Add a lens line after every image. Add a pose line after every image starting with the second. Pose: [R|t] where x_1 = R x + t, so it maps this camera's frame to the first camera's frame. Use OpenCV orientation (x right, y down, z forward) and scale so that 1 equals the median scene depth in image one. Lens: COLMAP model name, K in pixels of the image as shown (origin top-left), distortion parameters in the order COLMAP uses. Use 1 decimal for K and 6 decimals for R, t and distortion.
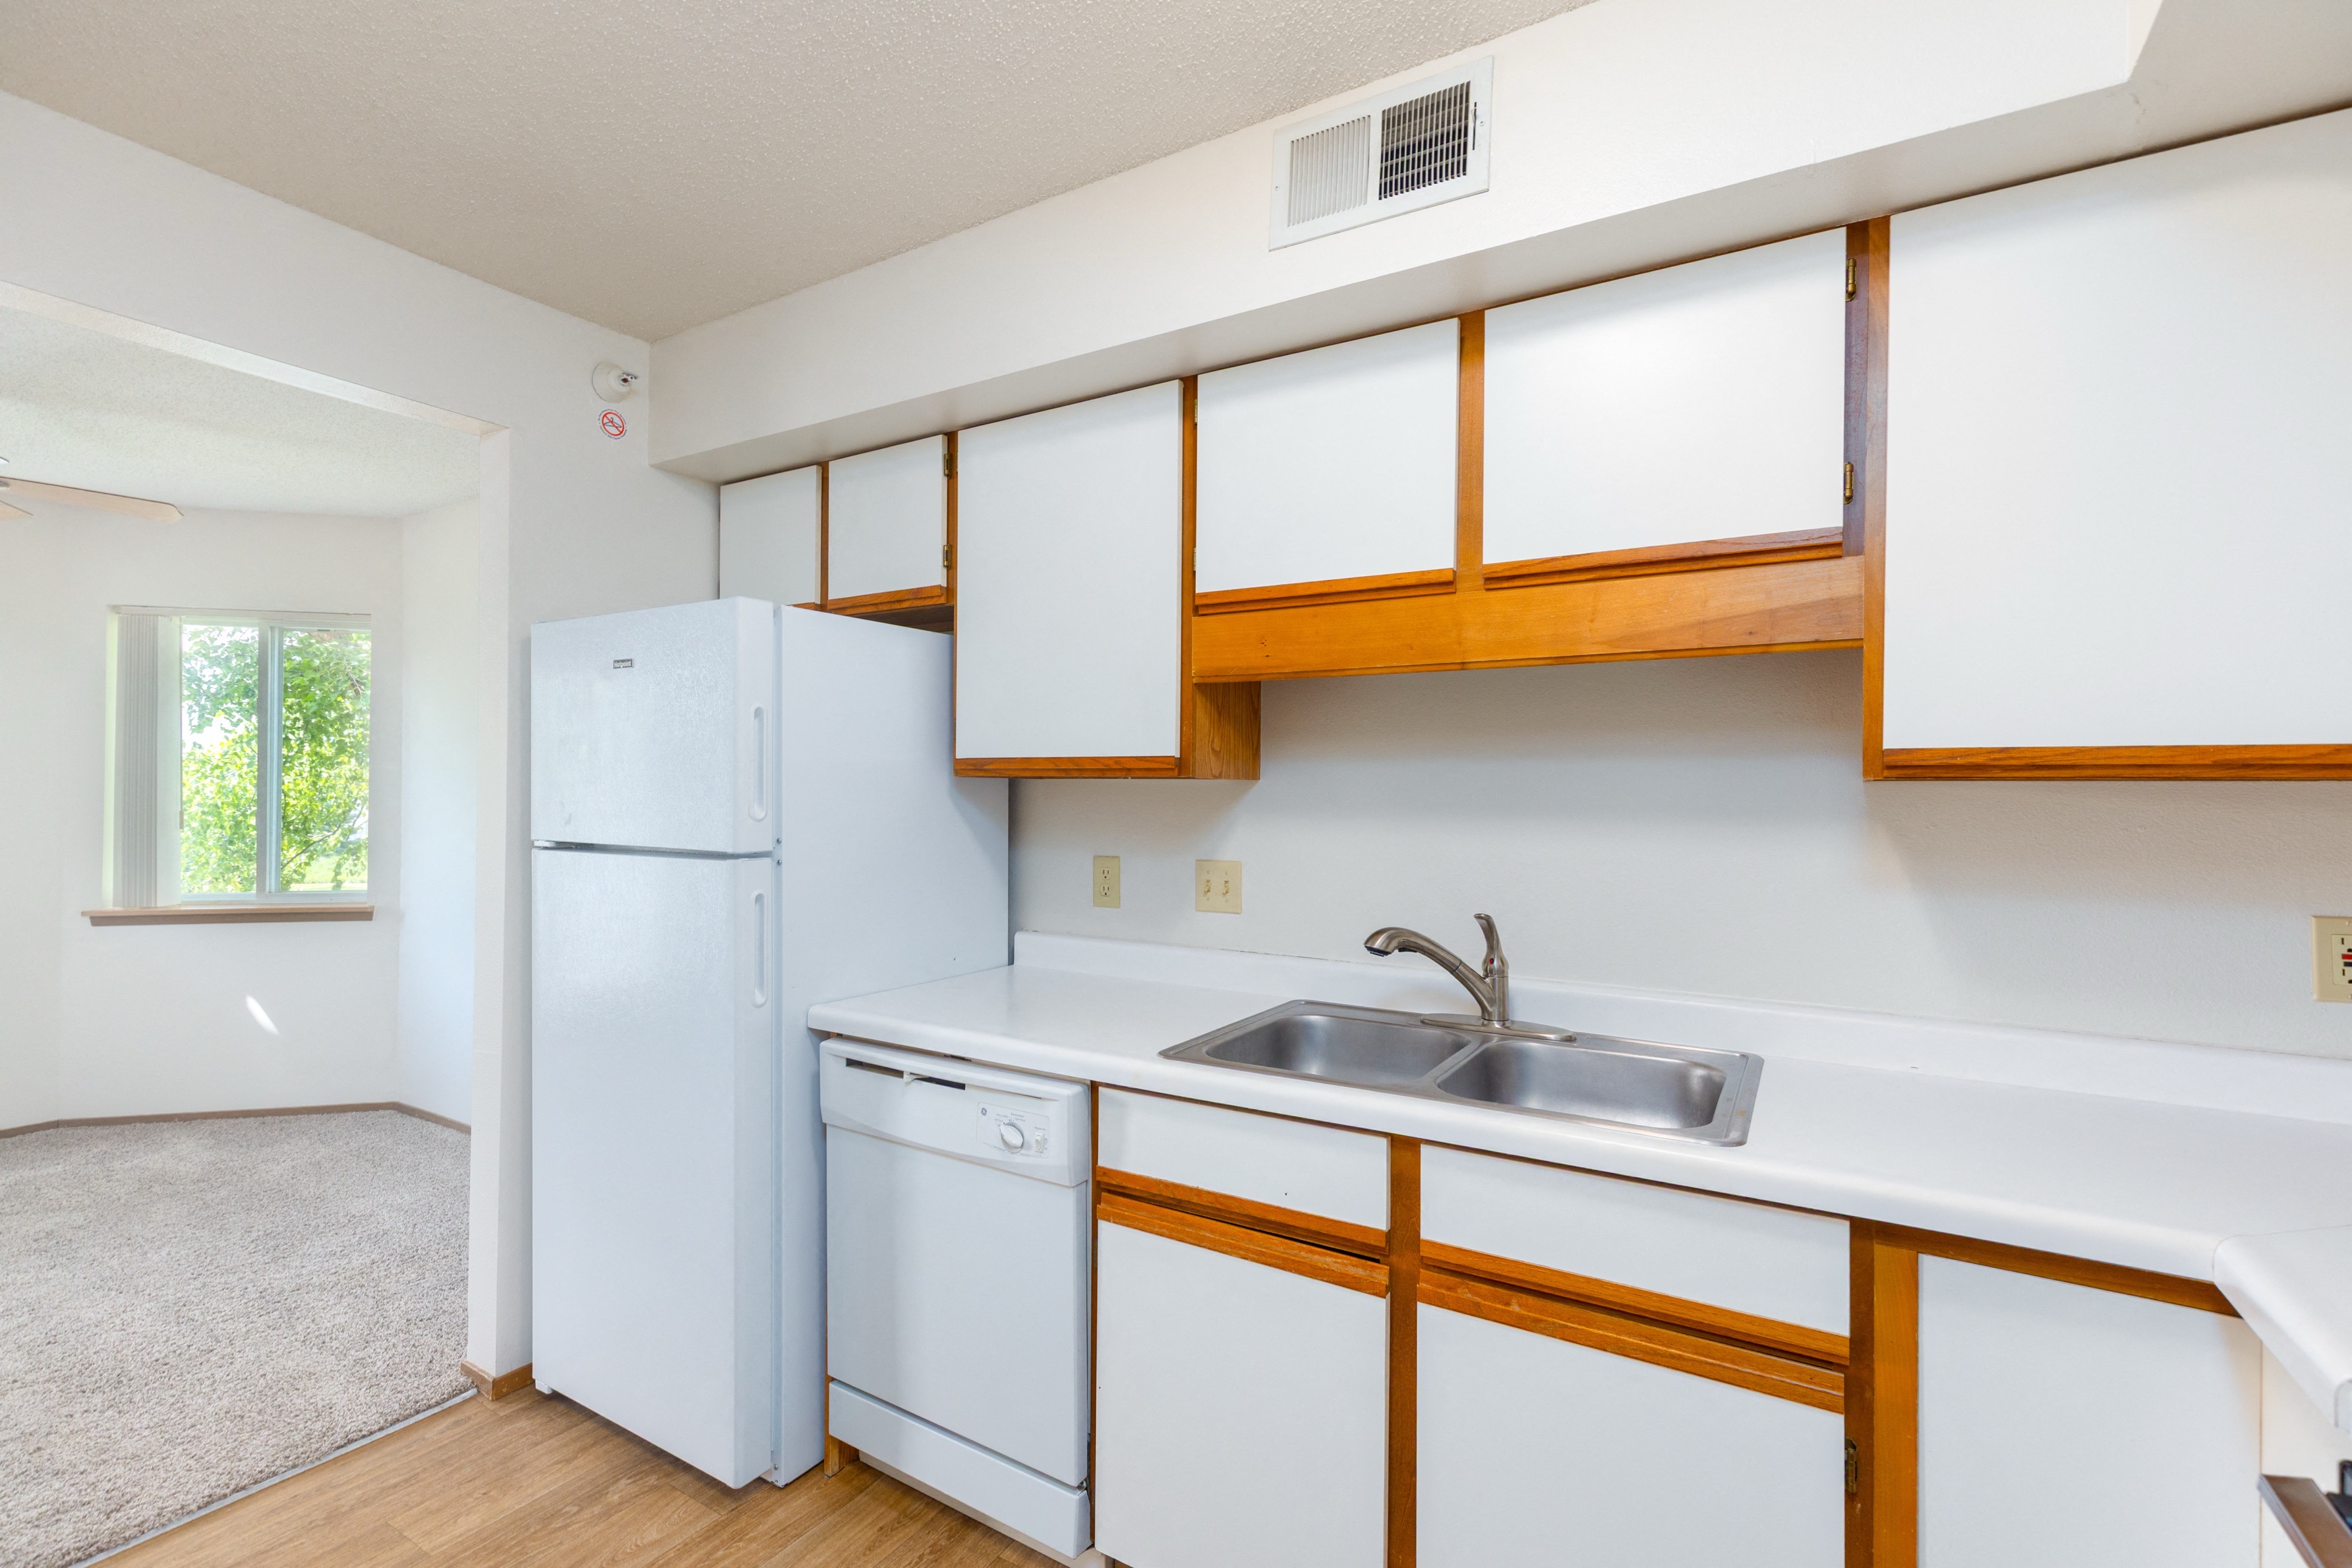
lens RADIAL K [[1067.6, 0, 1171.7], [0, 1067.6, 783.5], [0, 0, 1]] dist [0.004290, 0.000102]
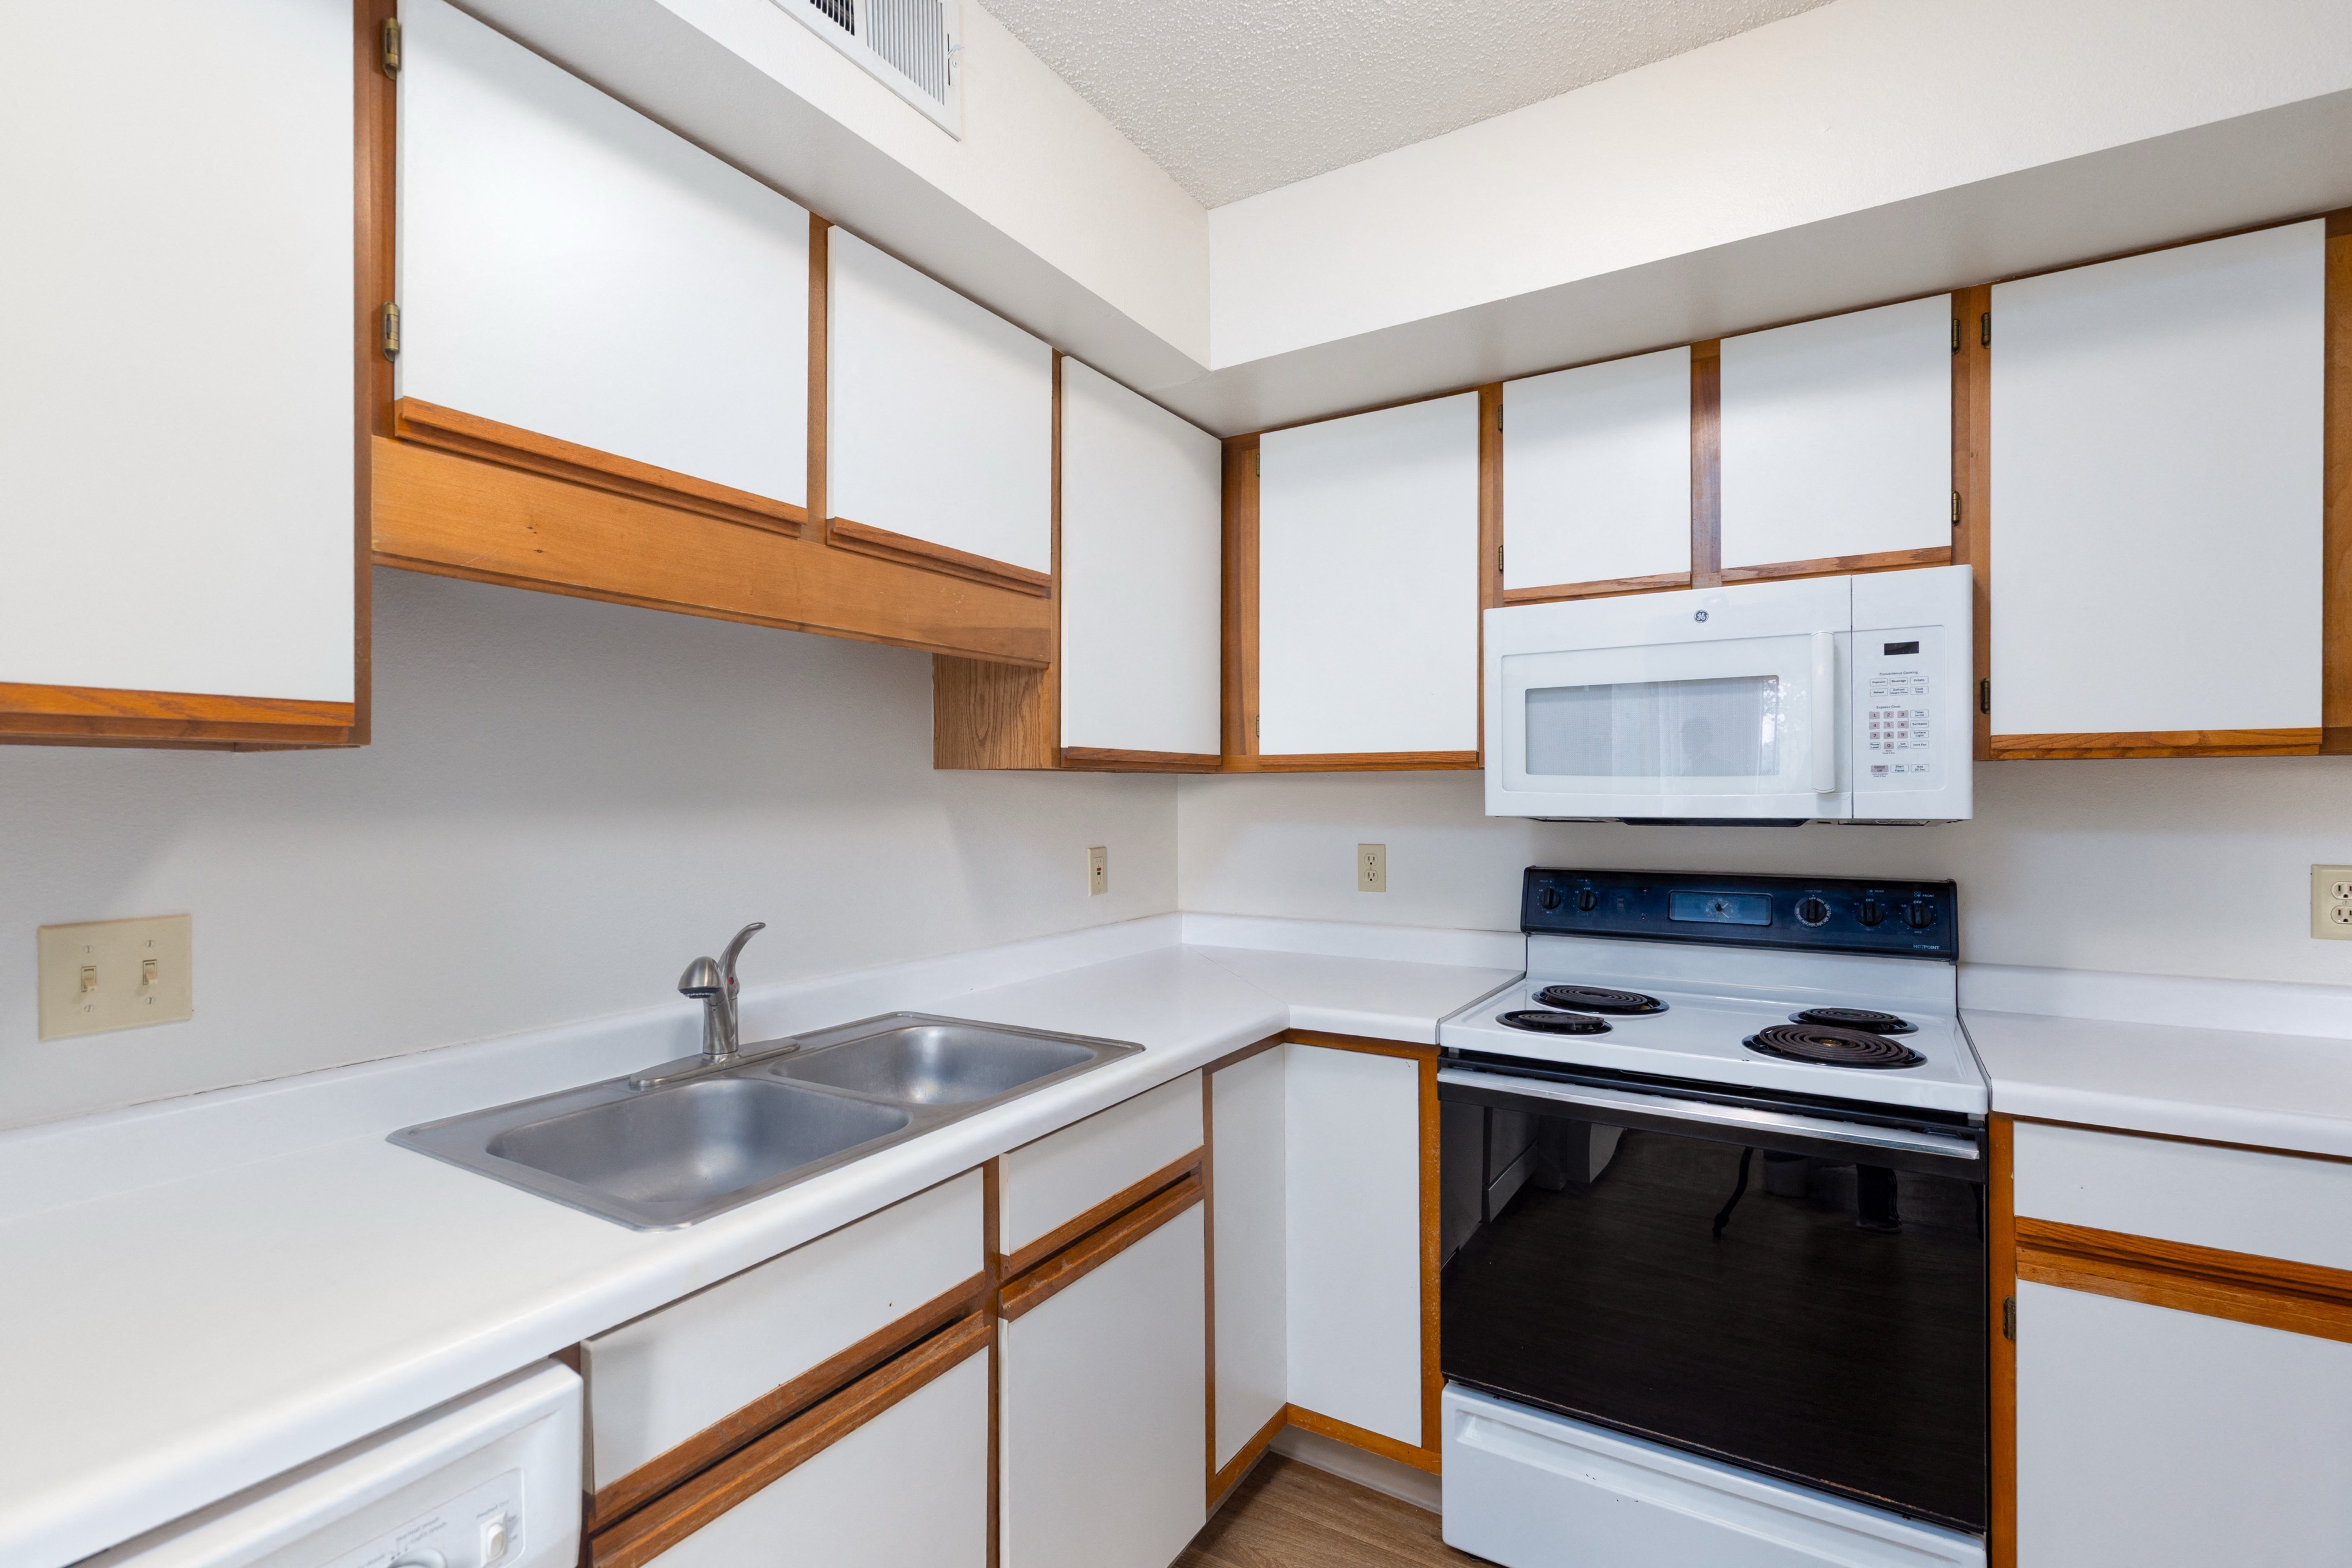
lens RADIAL K [[1067.7, 0, 1165.5], [0, 1067.7, 790.6], [0, 0, 1]] dist [0.004290, 0.000102]
pose [[0.016435, 0.001032, 0.999864, -0.630851], [-0.001810, 0.999998, -0.001003, 0.022063], [-0.999863, -0.001793, 0.016437, 0.778675]]
